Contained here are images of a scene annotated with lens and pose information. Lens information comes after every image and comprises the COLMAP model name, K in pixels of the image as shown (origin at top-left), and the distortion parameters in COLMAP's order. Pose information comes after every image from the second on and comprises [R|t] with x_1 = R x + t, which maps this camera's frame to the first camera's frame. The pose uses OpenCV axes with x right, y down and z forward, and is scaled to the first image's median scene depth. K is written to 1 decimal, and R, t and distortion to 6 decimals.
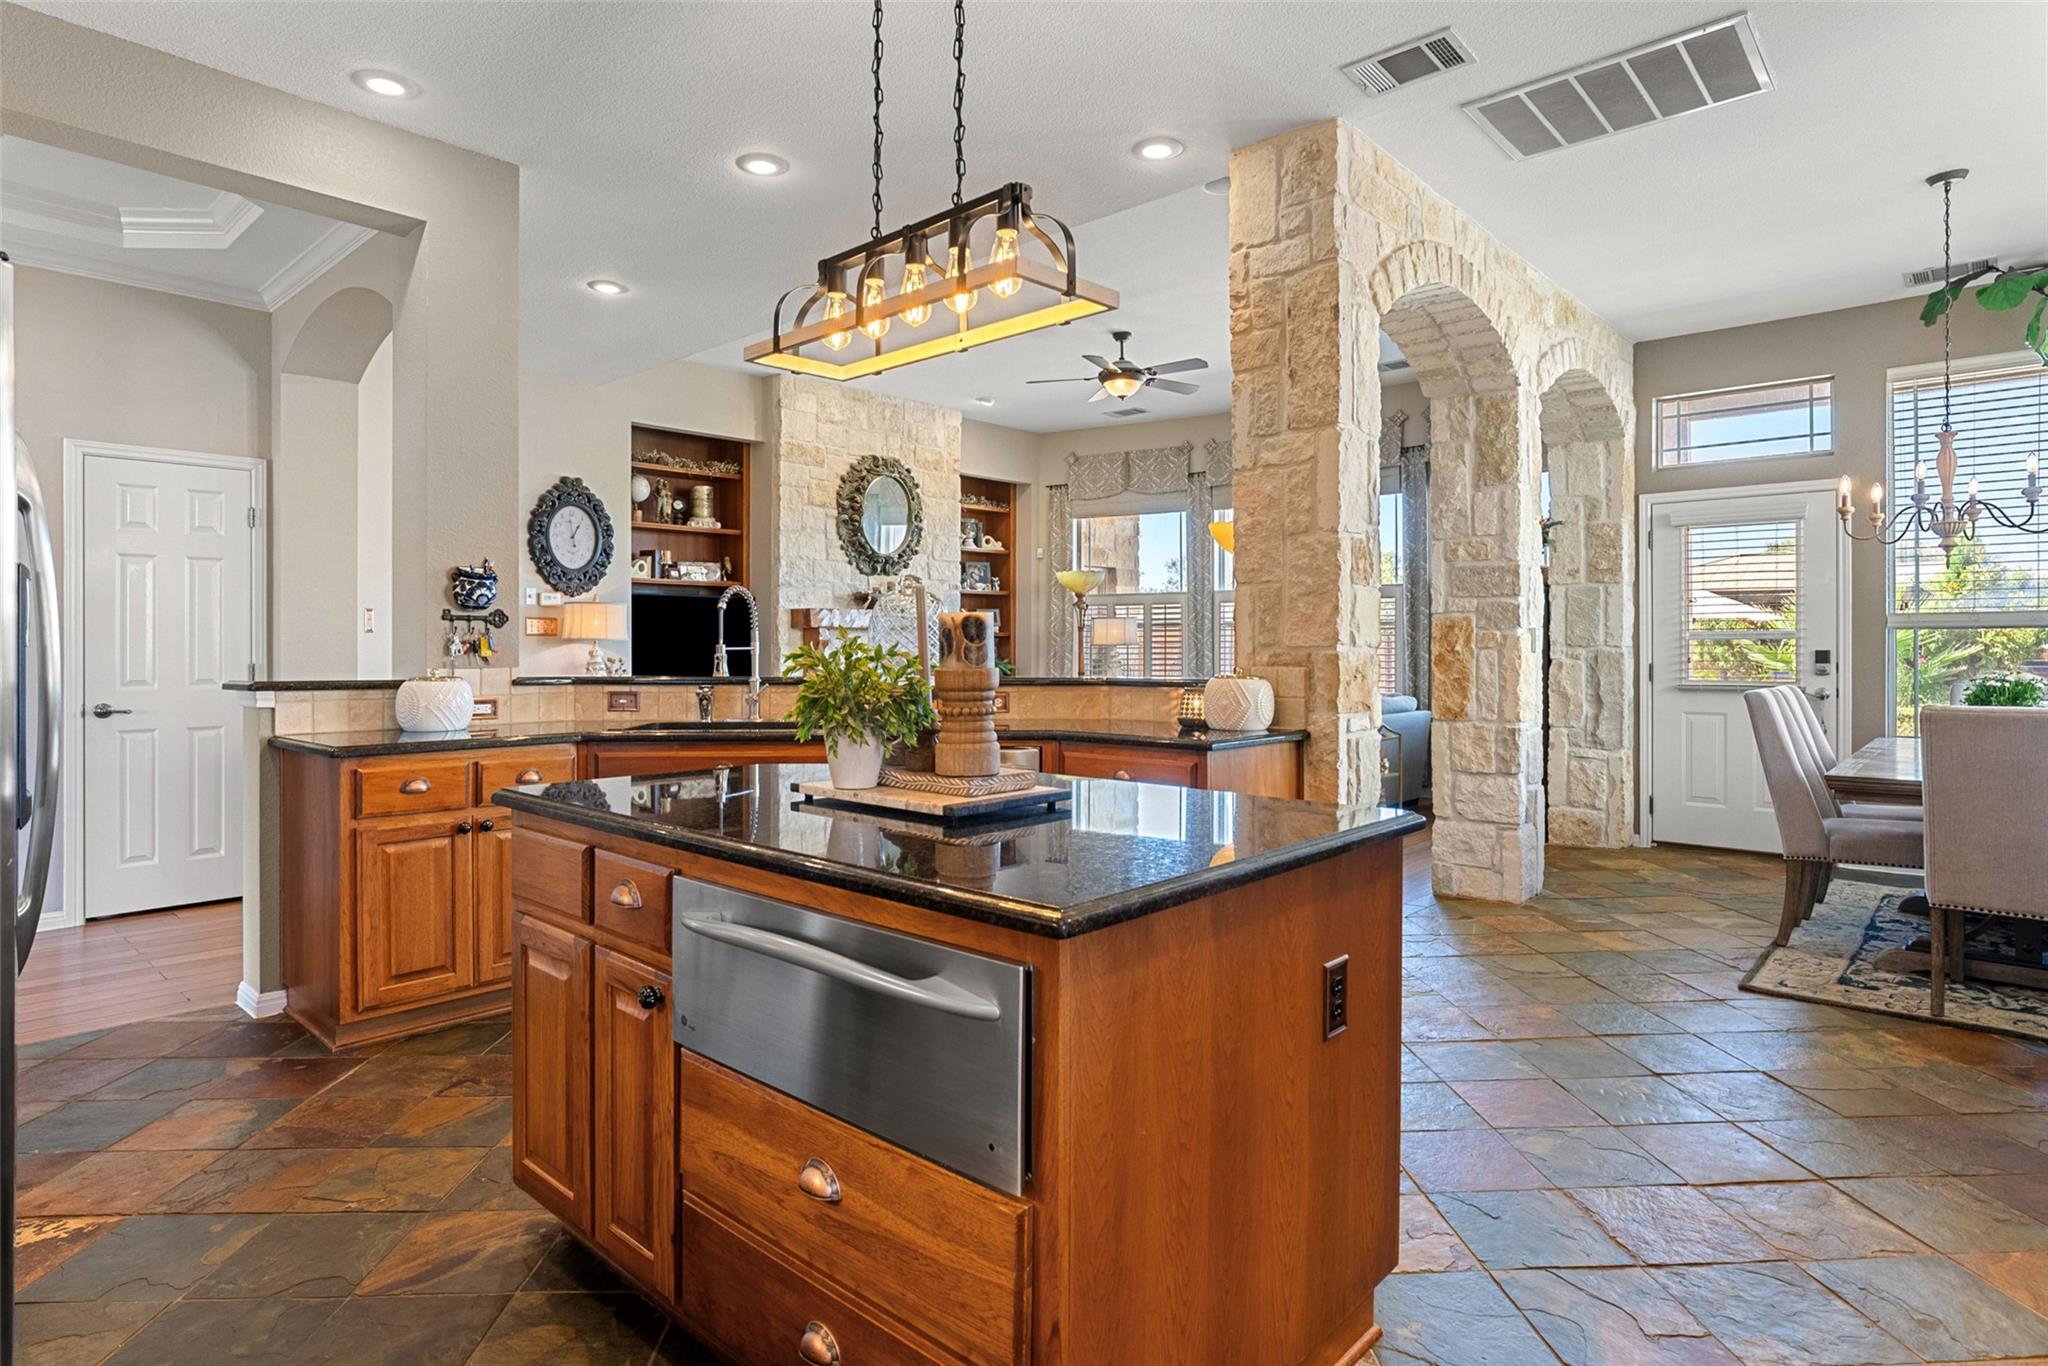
lens RADIAL K [[1107.2, 0, 1025.0], [0, 1107.2, 633.7], [0, 0, 1]] dist [-0.003867, 0.003536]
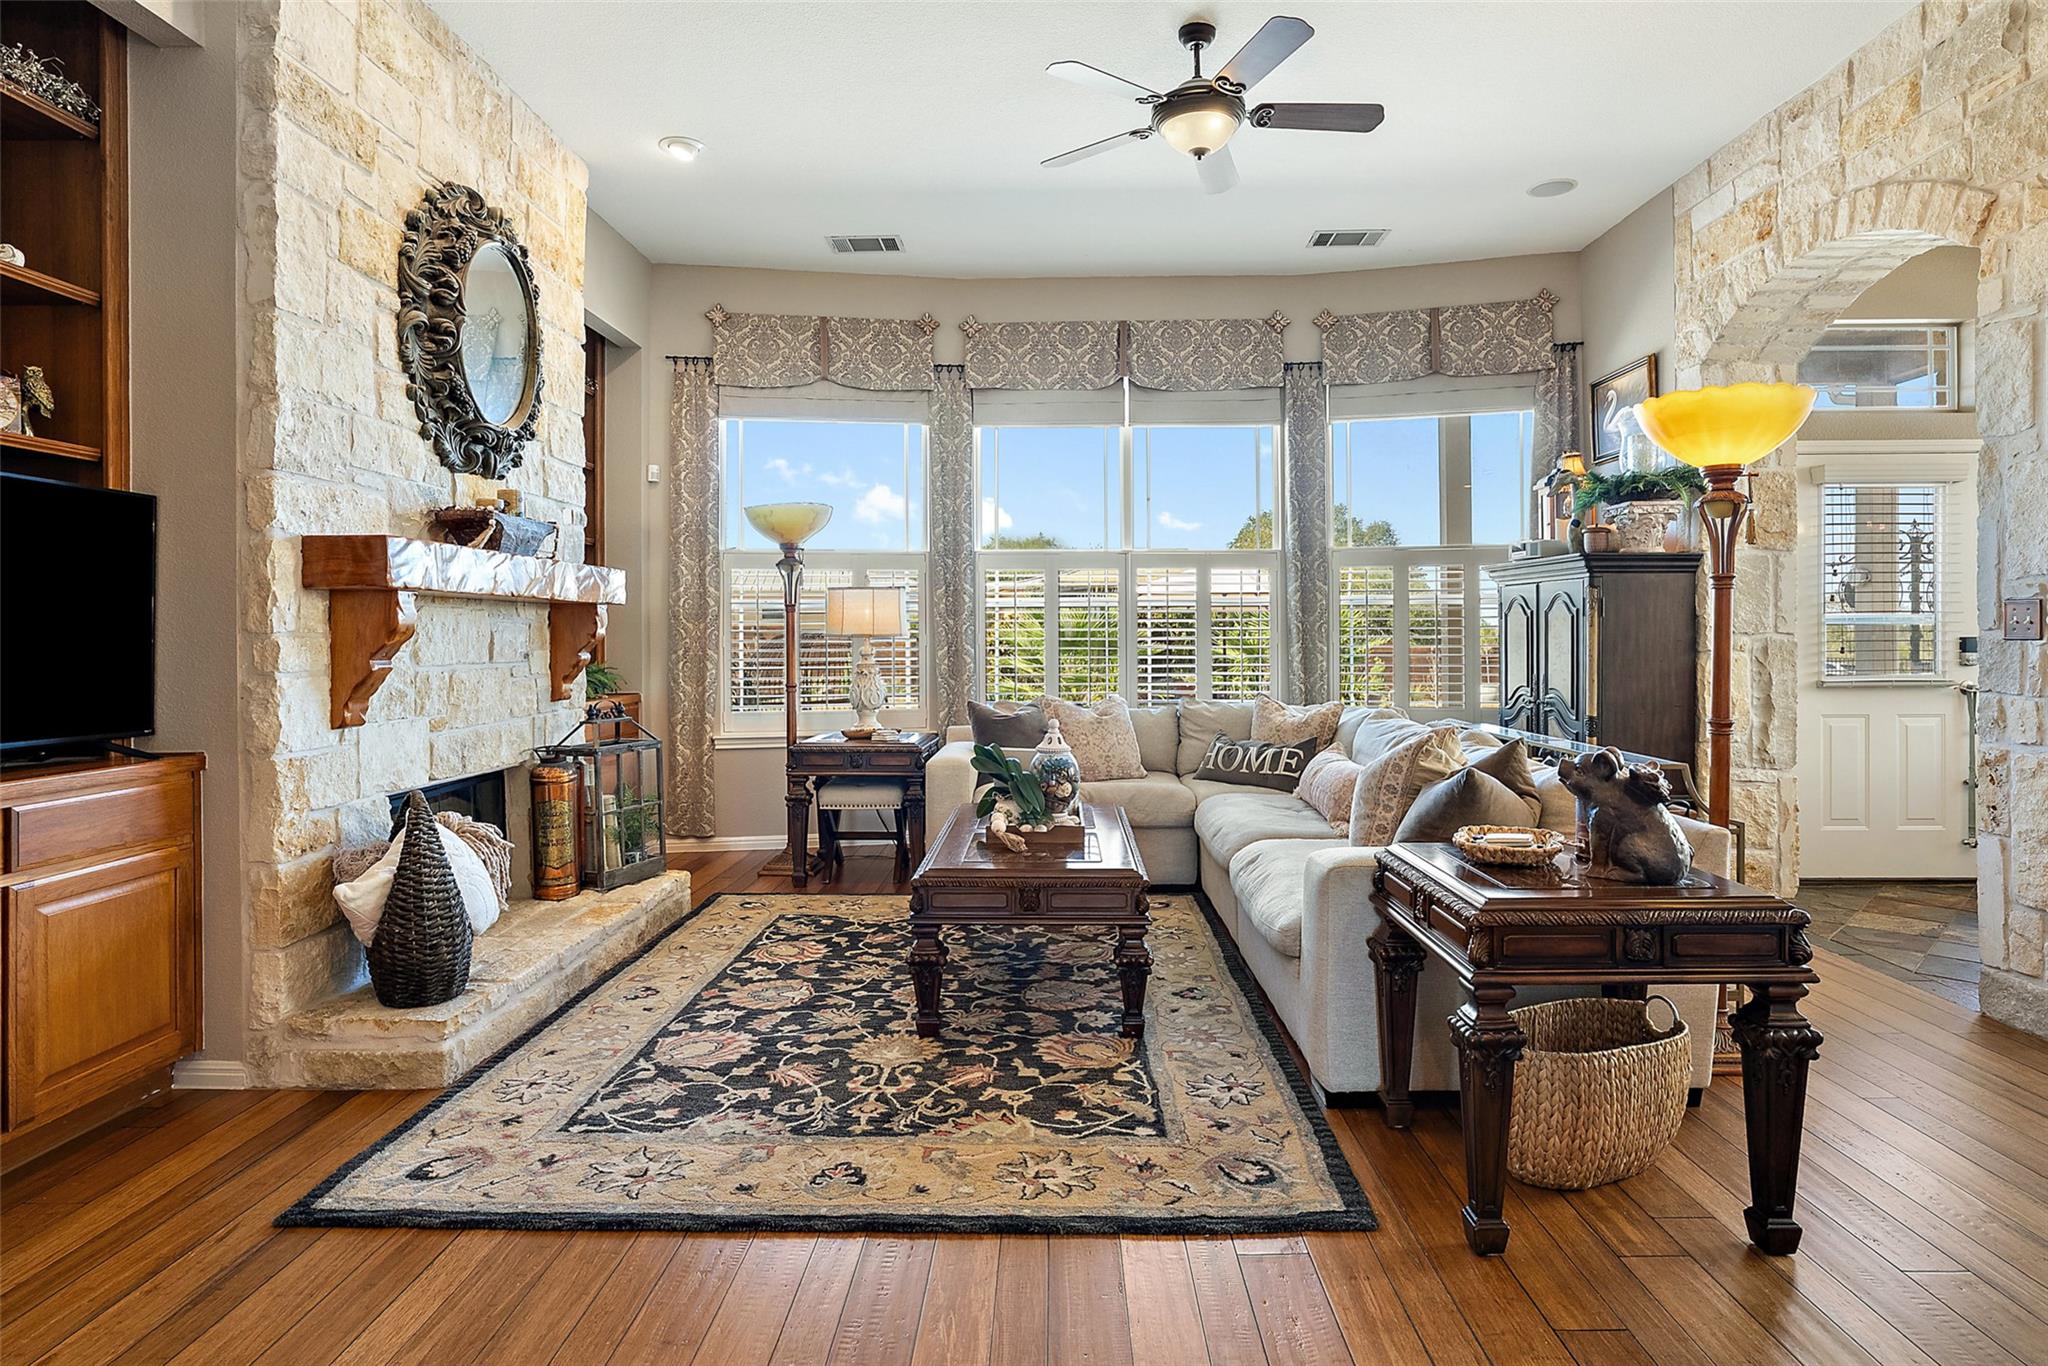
lens RADIAL K [[1107.2, 0, 1036.6], [0, 1107.2, 635.1], [0, 0, 1]] dist [-0.003867, 0.003536]
pose [[0.750779, -0.001370, 0.660552, -0.359534], [-0.002619, 0.999984, 0.005051, 0.010027], [-0.660548, -0.005522, 0.750763, 0.763887]]
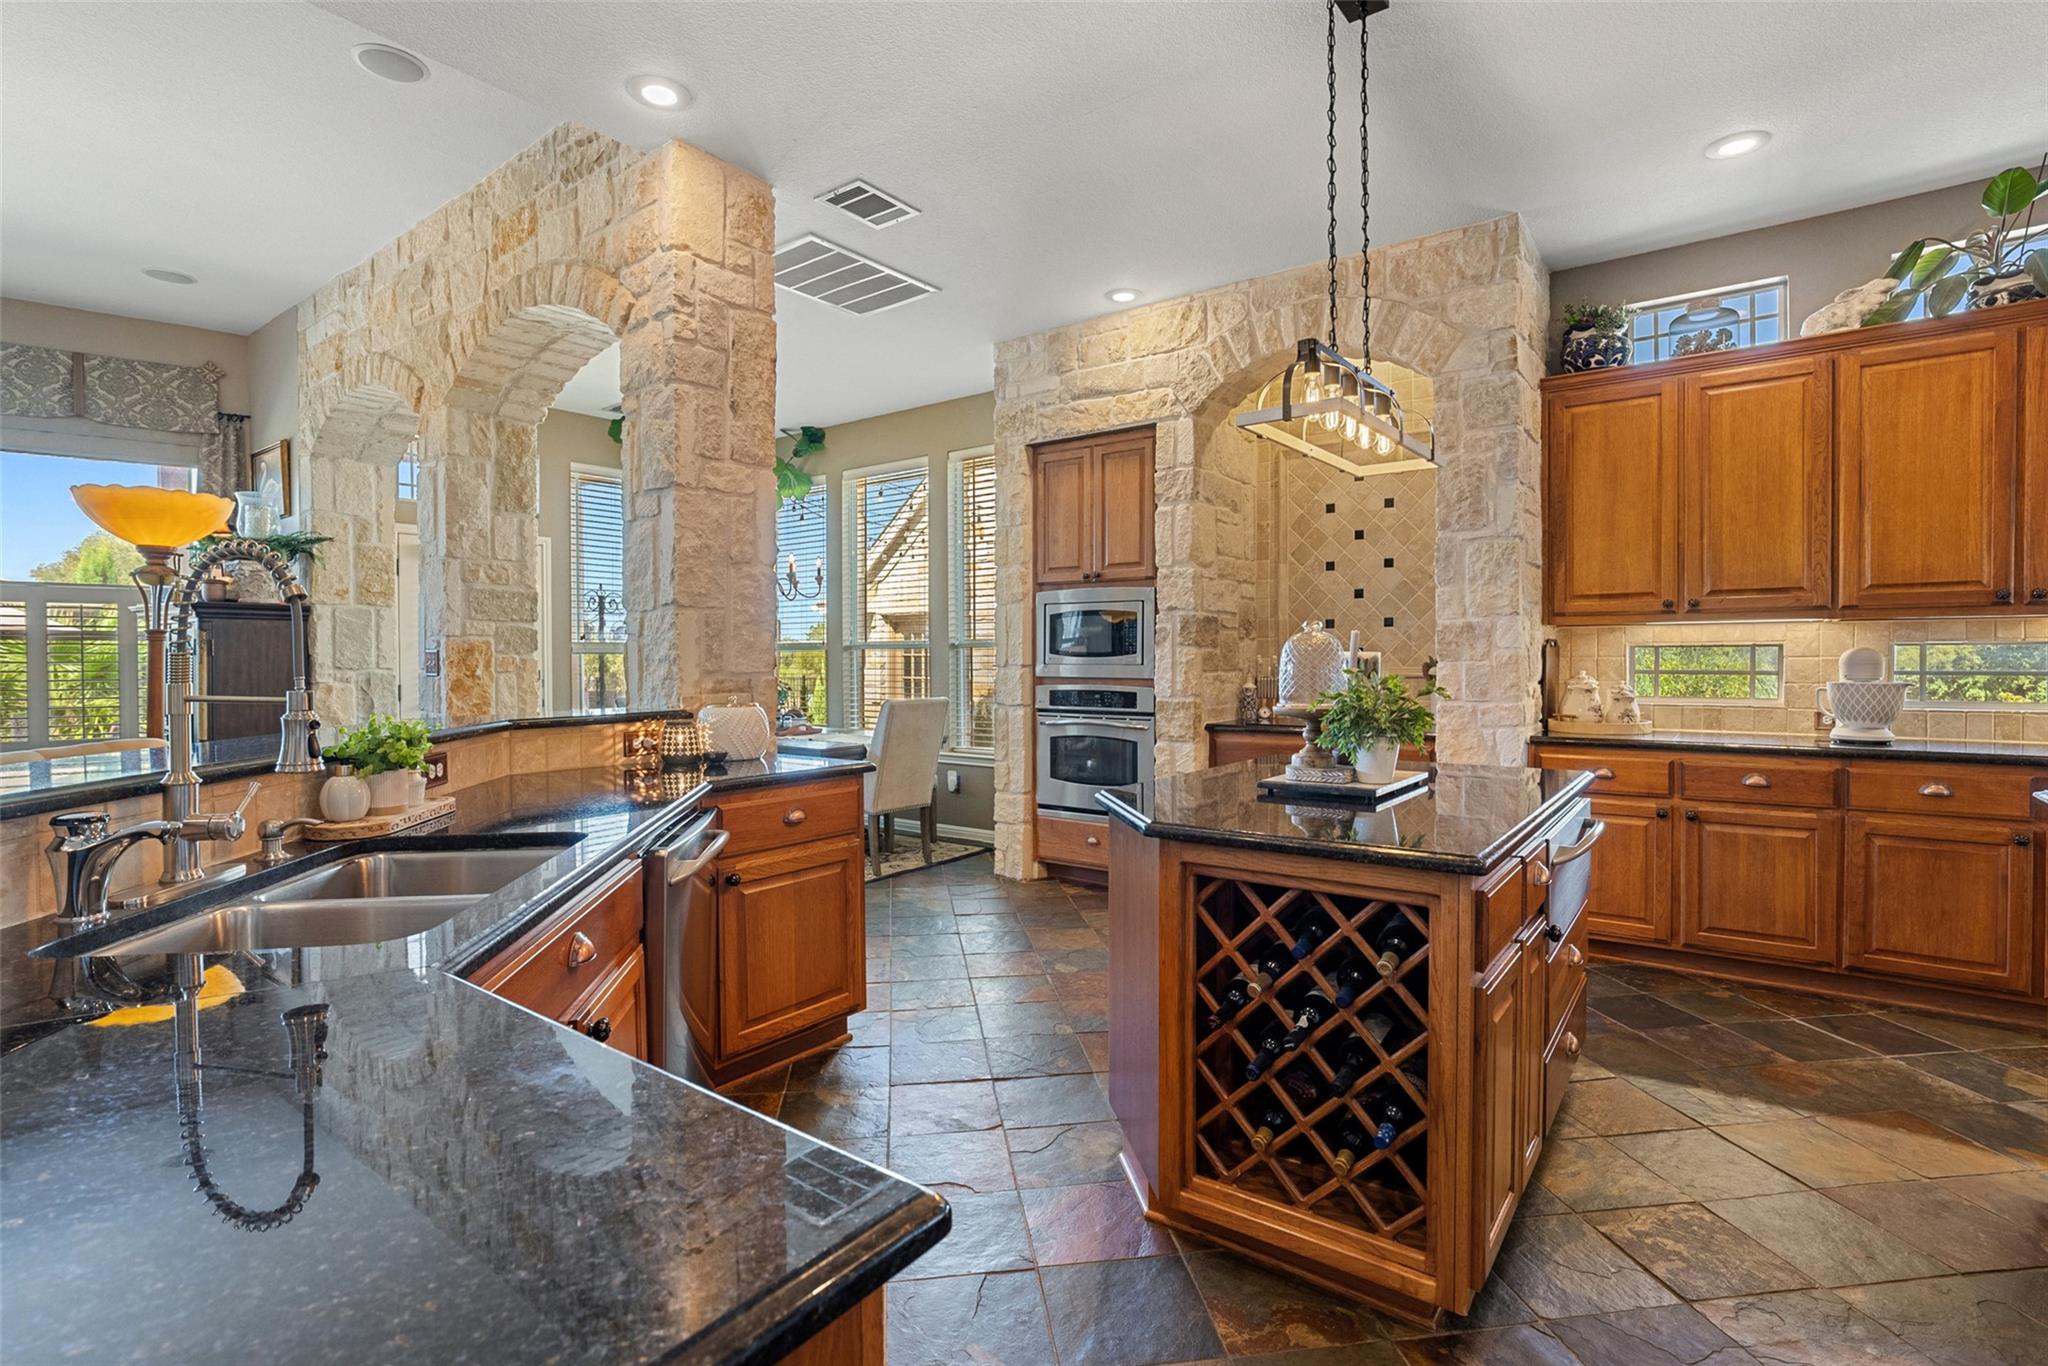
lens RADIAL K [[960.3, 0, 1030.6], [0, 960.3, 668.4], [0, 0, 1]] dist [-0.003407, 0.000930]
pose [[-0.093449, -0.011164, 0.995562, -0.402597], [-0.006762, 0.999921, 0.010578, -0.002206], [-0.995601, -0.005743, -0.093517, 0.487677]]
